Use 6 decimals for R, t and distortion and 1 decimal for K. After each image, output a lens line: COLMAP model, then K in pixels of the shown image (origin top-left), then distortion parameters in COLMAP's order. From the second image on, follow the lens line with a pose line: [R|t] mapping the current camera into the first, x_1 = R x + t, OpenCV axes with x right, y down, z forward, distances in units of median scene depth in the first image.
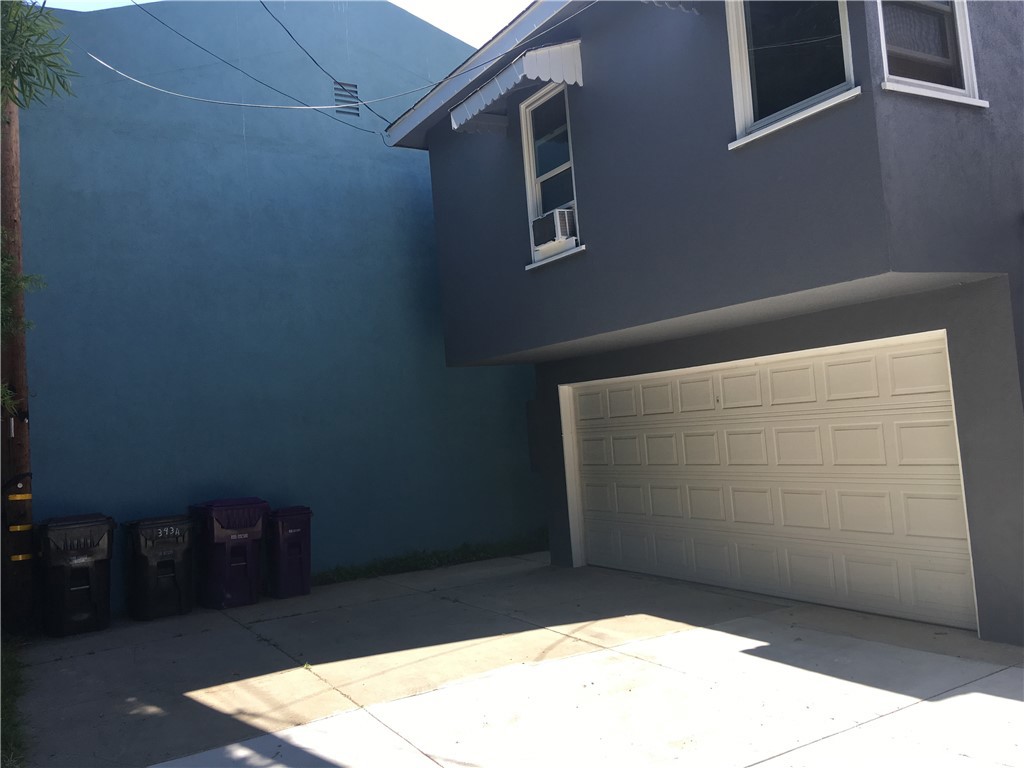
lens RADIAL K [[859.8, 0, 511.5], [0, 859.8, 386.4], [0, 0, 1]] dist [0.055749, -0.109926]
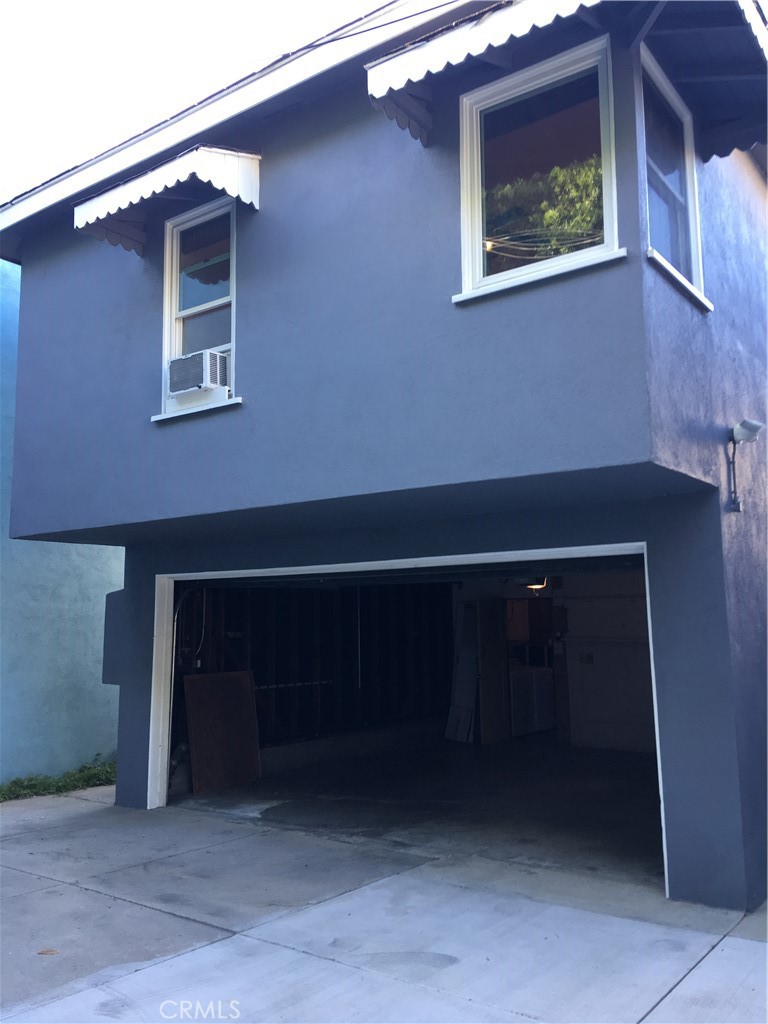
lens RADIAL K [[859.8, 0, 384.1], [0, 859.8, 507.0], [0, 0, 1]] dist [0.055749, -0.109926]
pose [[0.919322, 0.124984, 0.373129, -0.077586], [-0.081727, 0.988187, -0.129645, 0.029590], [-0.384925, 0.088691, 0.918677, 0.214346]]
